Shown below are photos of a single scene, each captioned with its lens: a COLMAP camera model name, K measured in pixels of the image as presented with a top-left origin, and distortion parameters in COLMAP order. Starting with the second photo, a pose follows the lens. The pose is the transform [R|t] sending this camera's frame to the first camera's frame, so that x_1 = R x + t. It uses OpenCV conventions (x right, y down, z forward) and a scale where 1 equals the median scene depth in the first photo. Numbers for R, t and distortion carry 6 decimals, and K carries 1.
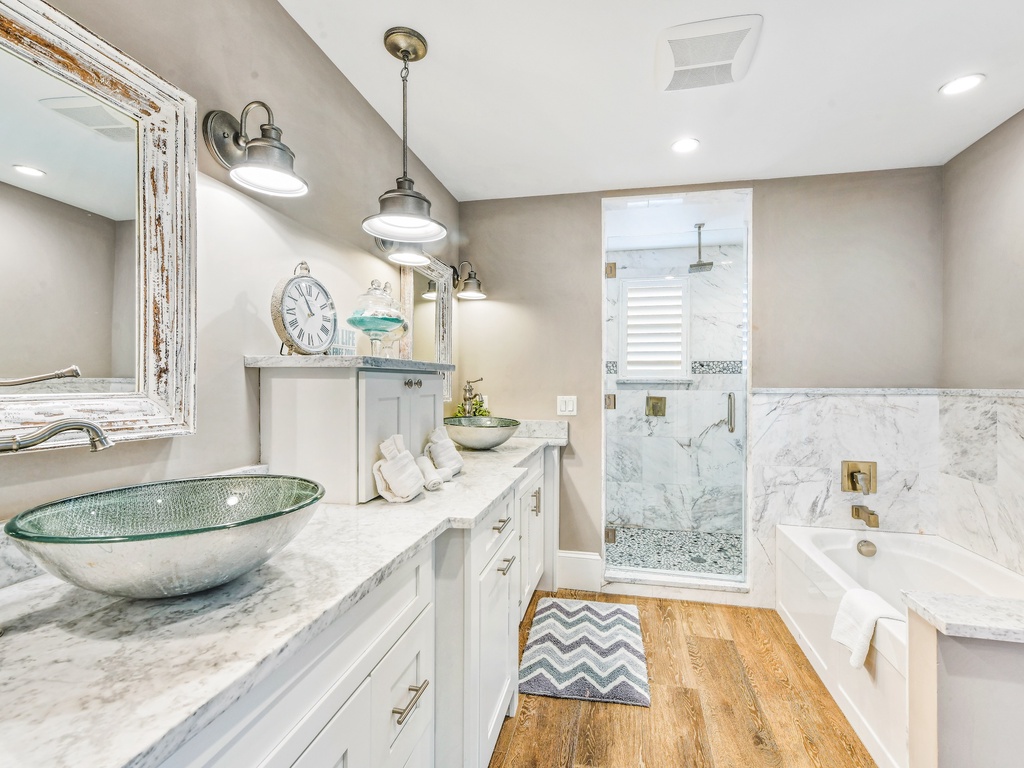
lens RADIAL K [[475.2, 0, 516.4], [0, 475.2, 387.4], [0, 0, 1]] dist [0.000093, -0.000253]
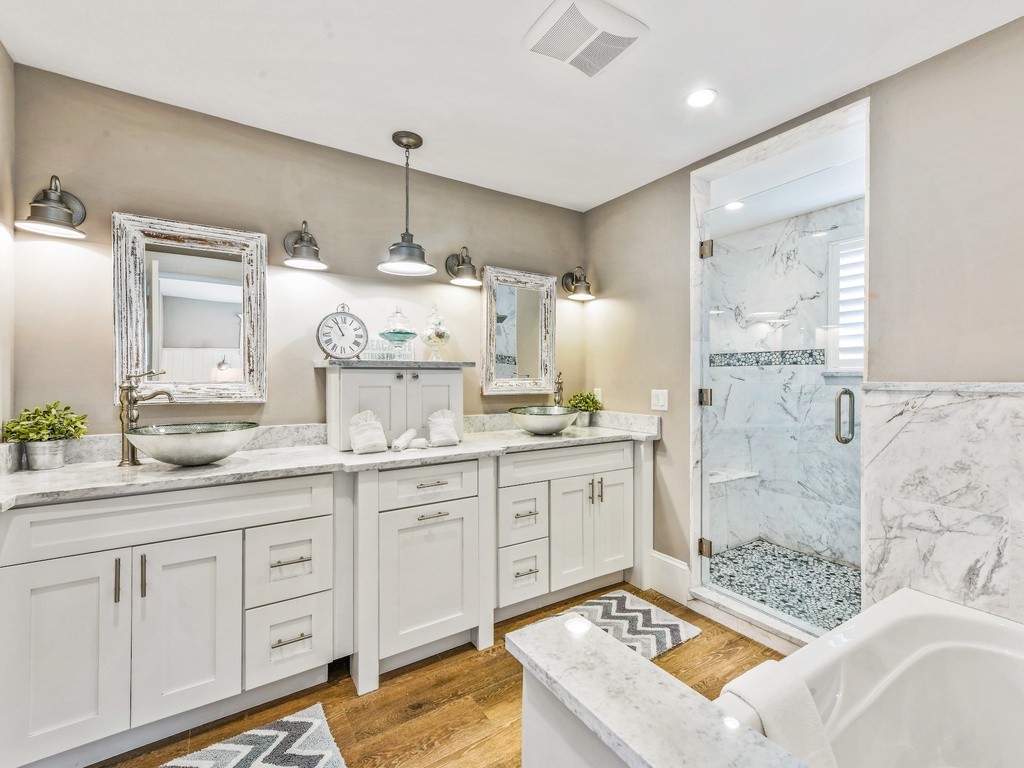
lens RADIAL K [[460.2, 0, 509.3], [0, 460.2, 381.5], [0, 0, 1]] dist [0.003405, 0.000197]
pose [[0.711220, 0.003752, -0.702959, 0.612906], [-0.005007, 0.999987, 0.000271, 0.002850], [0.702951, 0.003327, 0.711230, 0.149367]]
